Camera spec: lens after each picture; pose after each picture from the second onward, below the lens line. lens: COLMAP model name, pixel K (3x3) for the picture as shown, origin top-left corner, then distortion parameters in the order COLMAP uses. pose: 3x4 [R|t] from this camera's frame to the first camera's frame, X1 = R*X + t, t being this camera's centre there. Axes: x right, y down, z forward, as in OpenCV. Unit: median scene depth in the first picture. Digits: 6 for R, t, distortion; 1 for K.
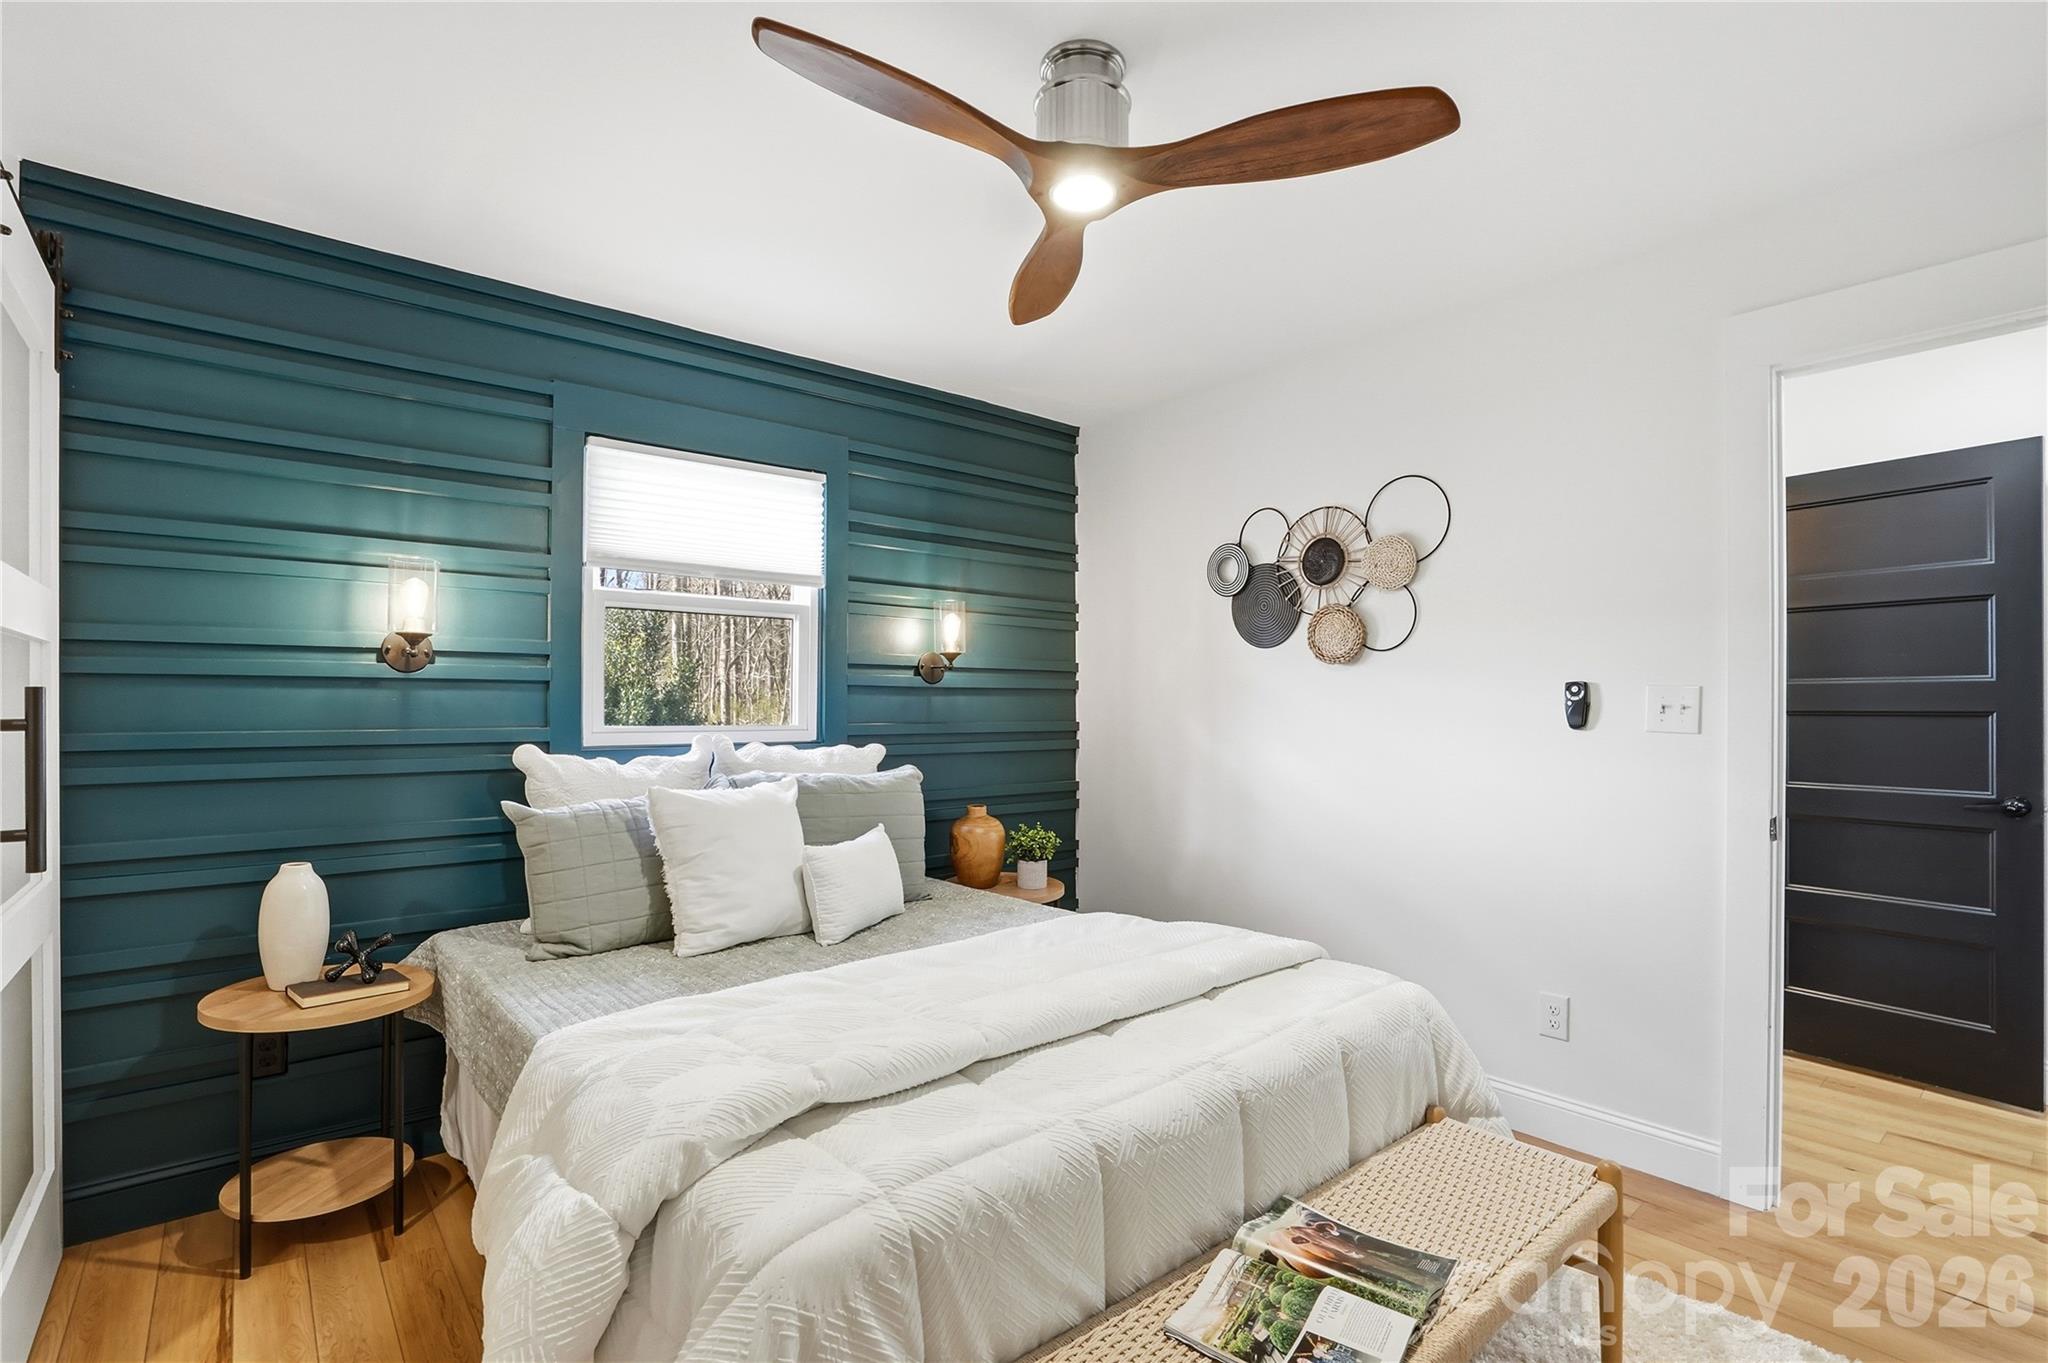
lens RADIAL K [[953.8, 0, 1035.3], [0, 953.8, 692.3], [0, 0, 1]] dist [-0.061779, 0.017480]
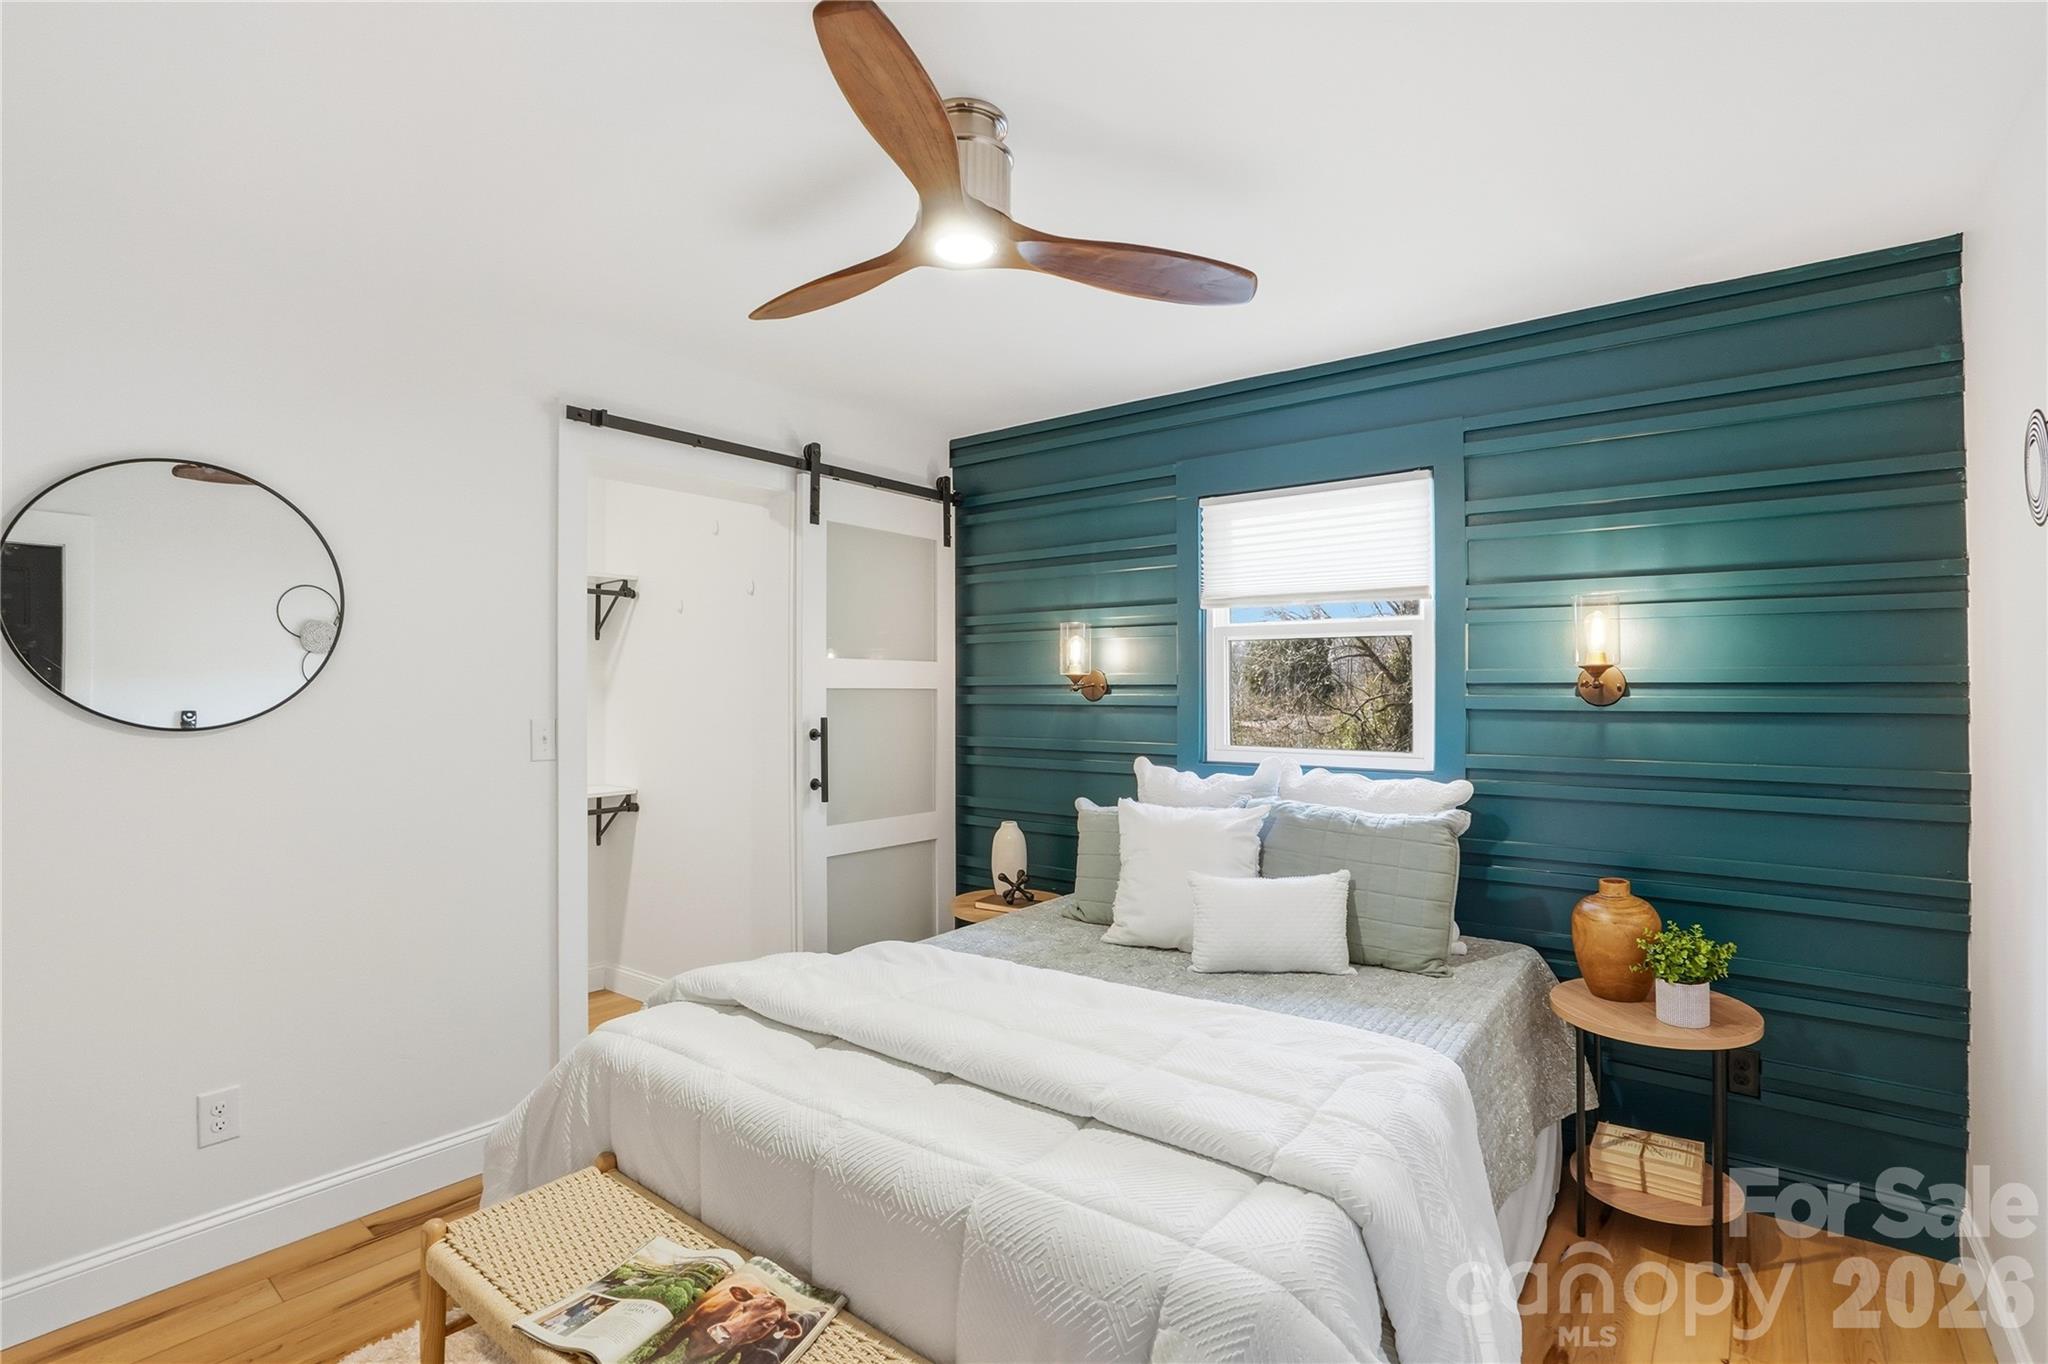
lens RADIAL K [[953.8, 0, 1035.3], [0, 953.8, 692.8], [0, 0, 1]] dist [-0.061779, 0.017480]
pose [[0.209360, -0.026225, -0.977487, 0.610777], [-0.012111, 0.999494, -0.029409, 0.007911], [0.977764, 0.017995, 0.208936, 0.526663]]
